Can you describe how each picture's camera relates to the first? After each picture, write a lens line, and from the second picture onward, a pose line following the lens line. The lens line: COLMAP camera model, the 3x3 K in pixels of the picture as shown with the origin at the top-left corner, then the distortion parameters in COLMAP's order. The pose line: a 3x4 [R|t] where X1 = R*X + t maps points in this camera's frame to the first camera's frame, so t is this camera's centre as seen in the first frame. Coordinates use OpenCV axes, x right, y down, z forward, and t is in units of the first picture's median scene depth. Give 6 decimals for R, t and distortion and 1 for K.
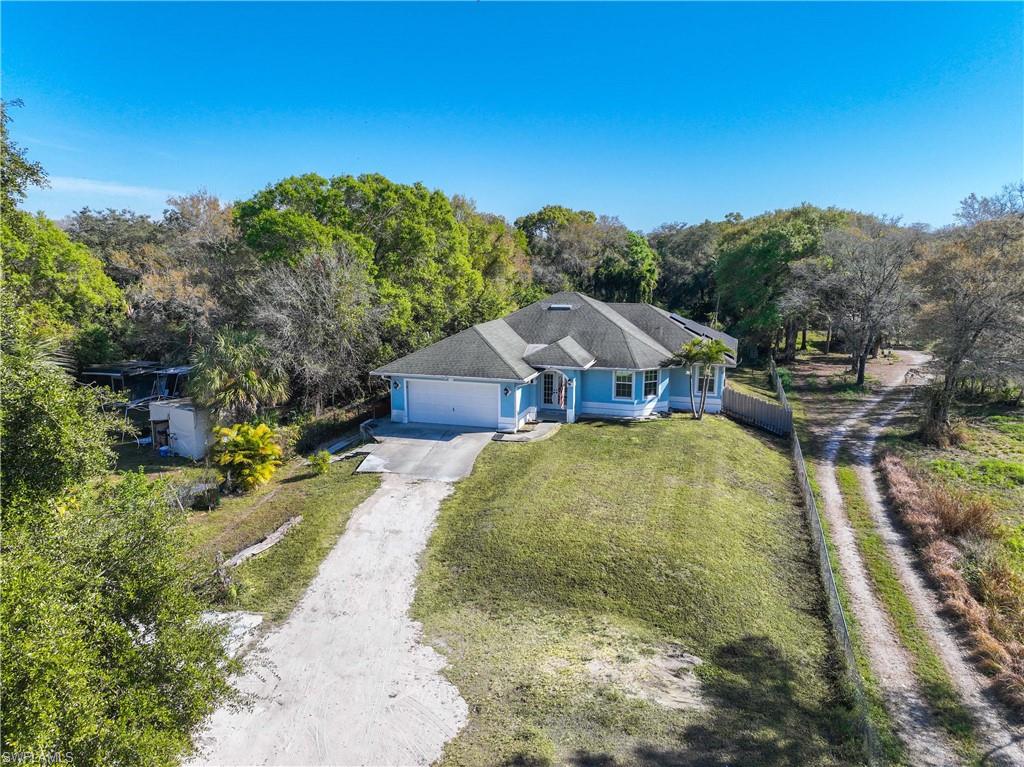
lens RADIAL K [[711.1, 0, 510.9], [0, 711.1, 383.2], [0, 0, 1]] dist [0.028537, 0.002457]
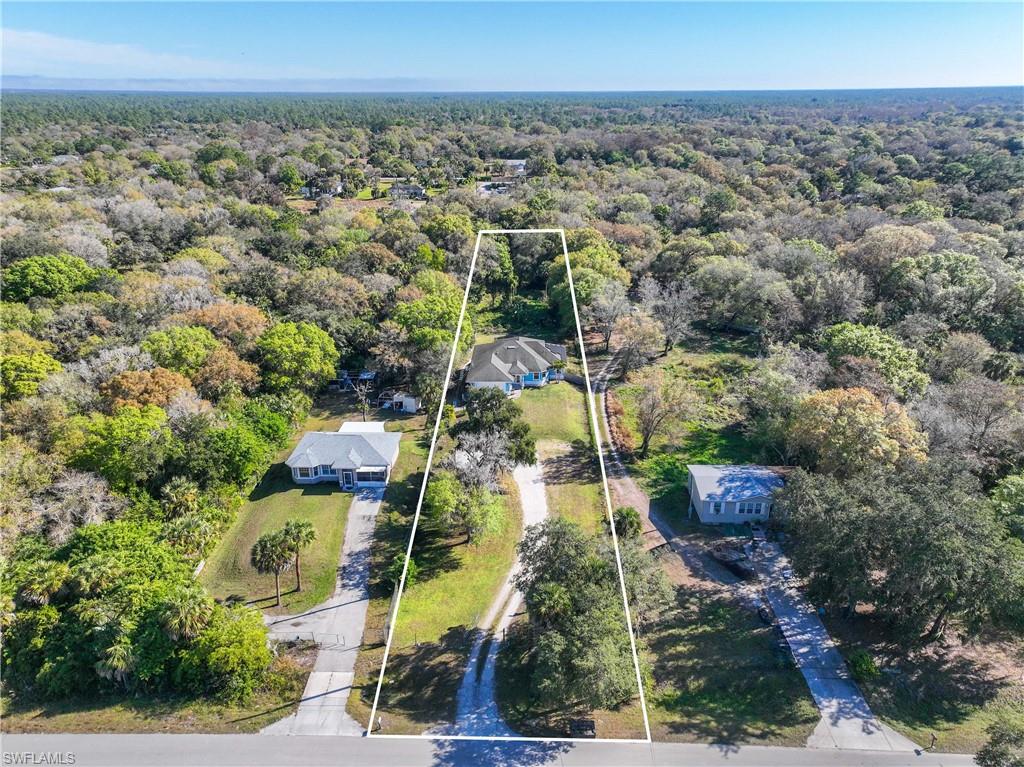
lens RADIAL K [[711.1, 0, 511.0], [0, 711.1, 384.0], [0, 0, 1]] dist [0.028537, 0.002457]
pose [[0.961144, -0.106001, 0.254885, -0.832169], [0.052449, 0.976641, 0.208380, -0.677899], [-0.271019, -0.186915, 0.944252, -2.179447]]
